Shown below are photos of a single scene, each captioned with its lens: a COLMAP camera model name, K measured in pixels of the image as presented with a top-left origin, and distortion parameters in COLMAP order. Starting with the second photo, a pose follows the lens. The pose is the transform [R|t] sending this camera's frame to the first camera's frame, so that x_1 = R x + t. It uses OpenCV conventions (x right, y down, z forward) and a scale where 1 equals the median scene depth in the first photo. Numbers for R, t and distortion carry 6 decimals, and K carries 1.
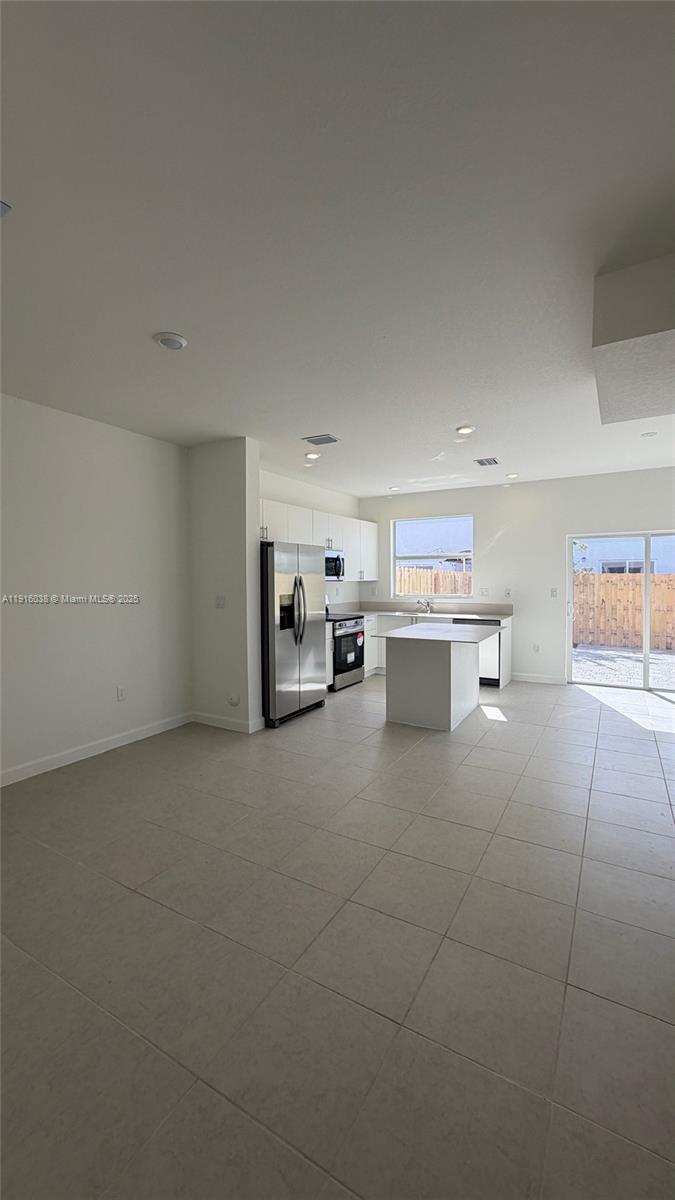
lens RADIAL K [[476.7, 0, 344.6], [0, 476.7, 575.9], [0, 0, 1]] dist [0.000305, 0.000035]
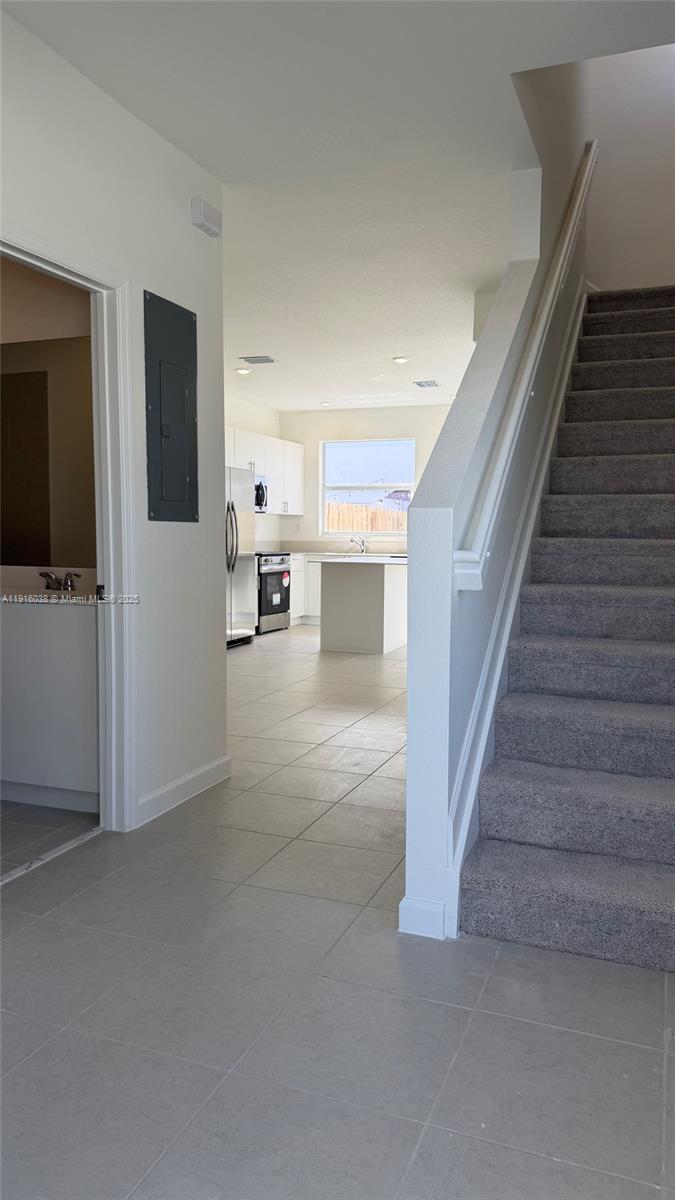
lens RADIAL K [[834.7, 0, 335.7], [0, 834.7, 600.2], [0, 0, 1]] dist [0.000324, -0.000037]
pose [[0.989701, -0.002701, 0.143123, -0.099355], [-0.009069, 0.996630, 0.081521, 0.046793], [-0.142861, -0.081979, 0.986342, -0.538459]]
